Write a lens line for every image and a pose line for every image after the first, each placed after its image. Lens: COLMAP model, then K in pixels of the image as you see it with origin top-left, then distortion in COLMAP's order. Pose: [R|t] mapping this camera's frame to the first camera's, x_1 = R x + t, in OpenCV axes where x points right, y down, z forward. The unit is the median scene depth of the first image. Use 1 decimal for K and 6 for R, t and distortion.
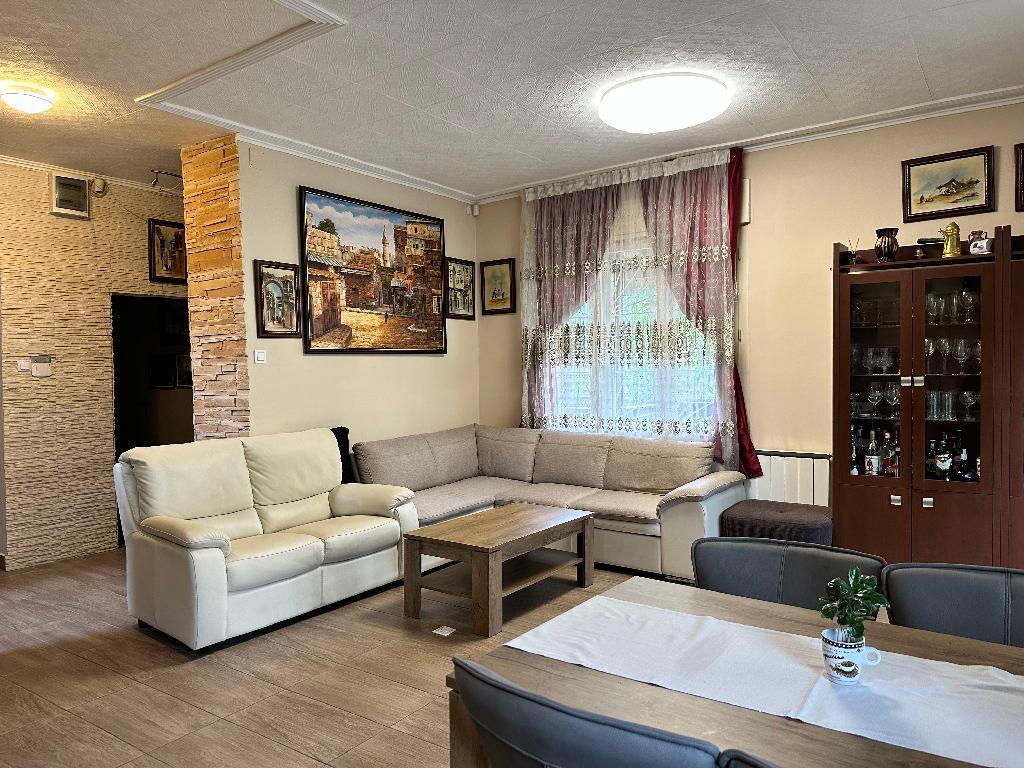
lens RADIAL K [[714.0, 0, 517.8], [0, 714.0, 387.7], [0, 0, 1]] dist [0.076956, -0.097307]
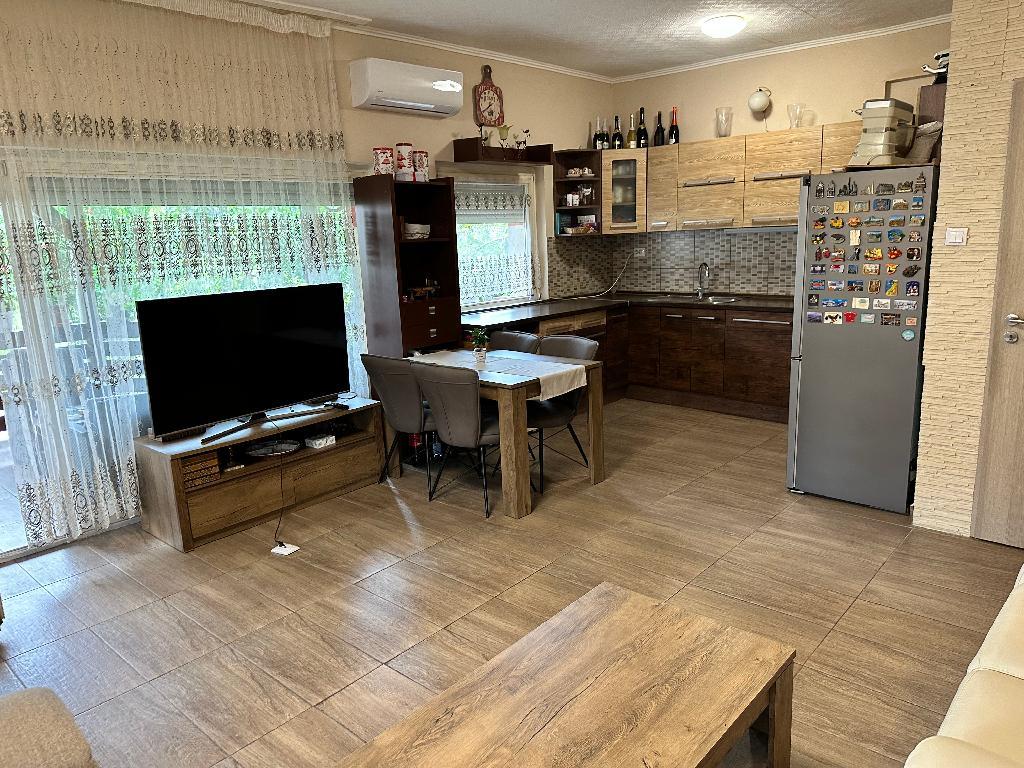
lens RADIAL K [[715.4, 0, 512.2], [0, 715.4, 379.7], [0, 0, 1]] dist [0.076067, -0.111054]
pose [[-0.990872, 0.027699, 0.131929, -0.035421], [0.058007, 0.971035, 0.231791, -0.083754], [-0.121687, 0.237328, -0.963778, 1.283318]]
